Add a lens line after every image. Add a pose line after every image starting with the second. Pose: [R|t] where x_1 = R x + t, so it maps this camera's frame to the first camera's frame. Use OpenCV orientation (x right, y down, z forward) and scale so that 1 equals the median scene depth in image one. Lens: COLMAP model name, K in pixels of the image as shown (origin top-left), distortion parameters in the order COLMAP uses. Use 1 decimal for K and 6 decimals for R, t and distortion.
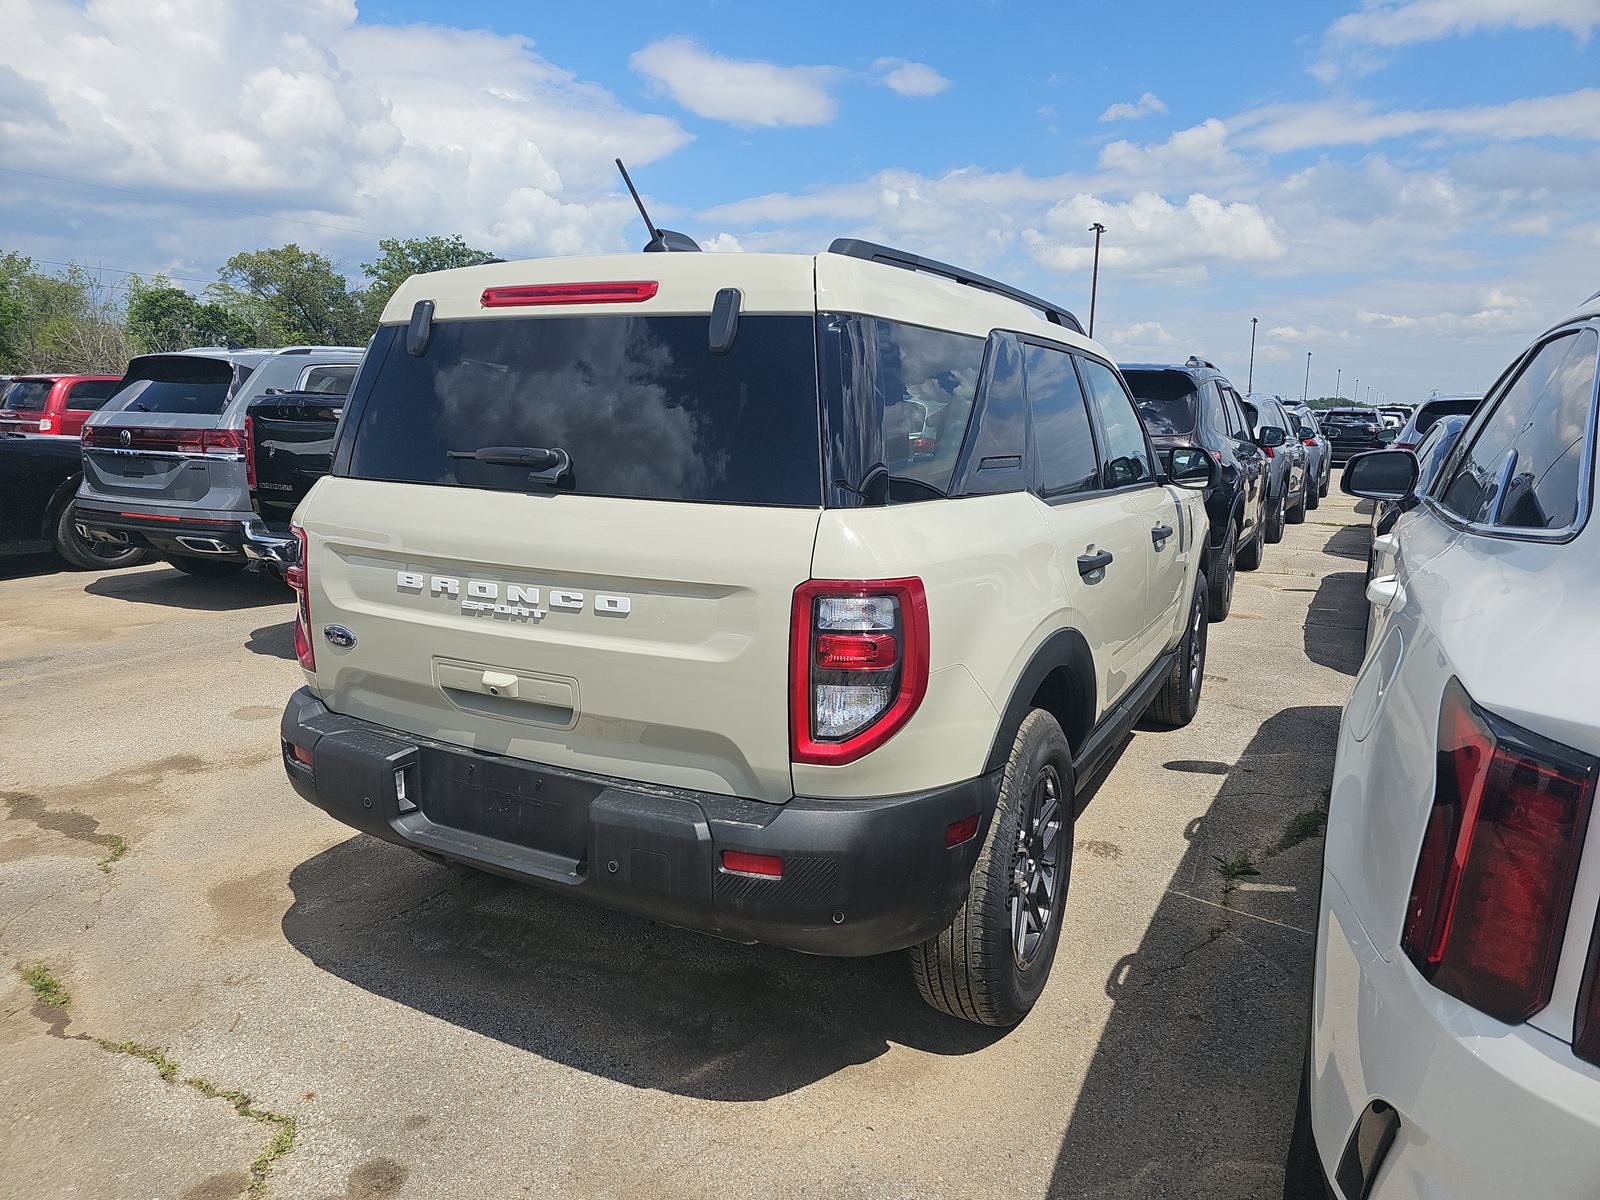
lens RADIAL K [[1106.1, 0, 800.0], [0, 1106.1, 600.0], [0, 0, 1]] dist [0.004467, -0.001585]
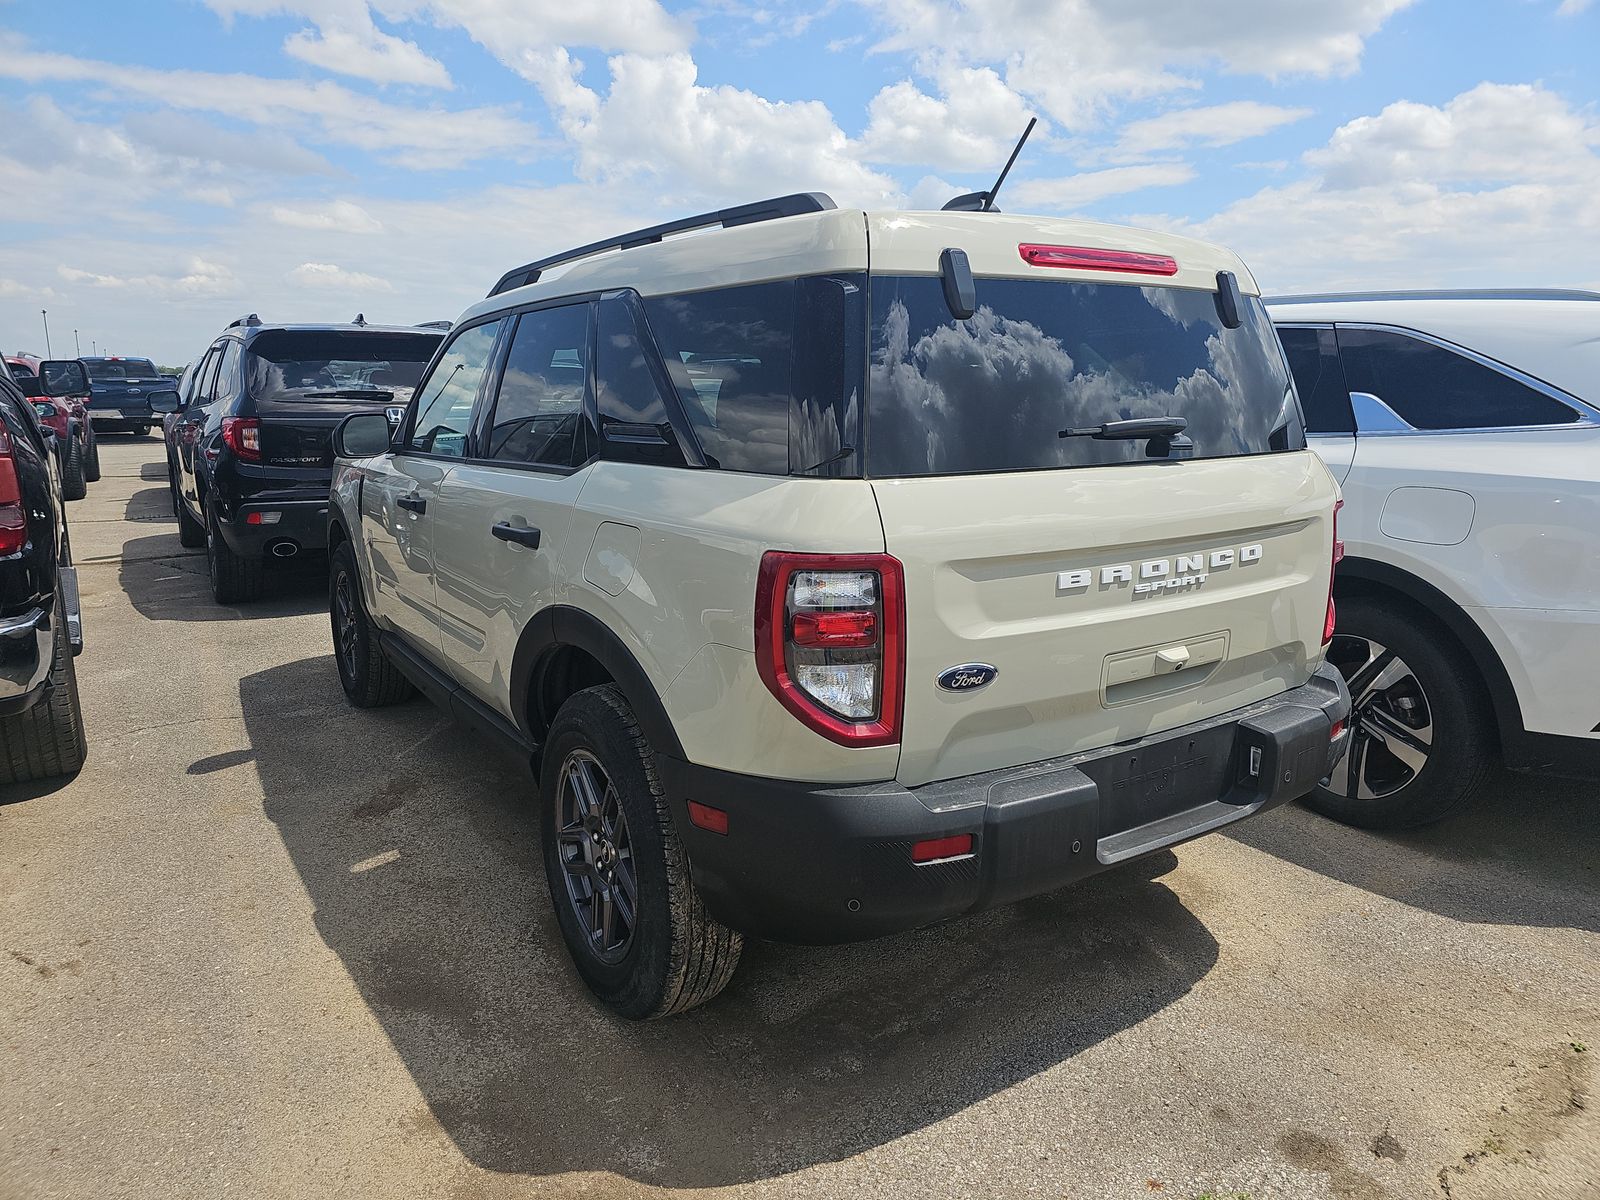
lens RADIAL K [[1094.9, 0, 800.0], [0, 1094.9, 600.0], [0, 0, 1]] dist [0.058374, -0.057071]
pose [[0.460347, -0.188984, 0.867390, -0.192109], [0.161915, 0.978563, 0.127273, -0.023469], [-0.872848, 0.081854, 0.481077, 0.122833]]
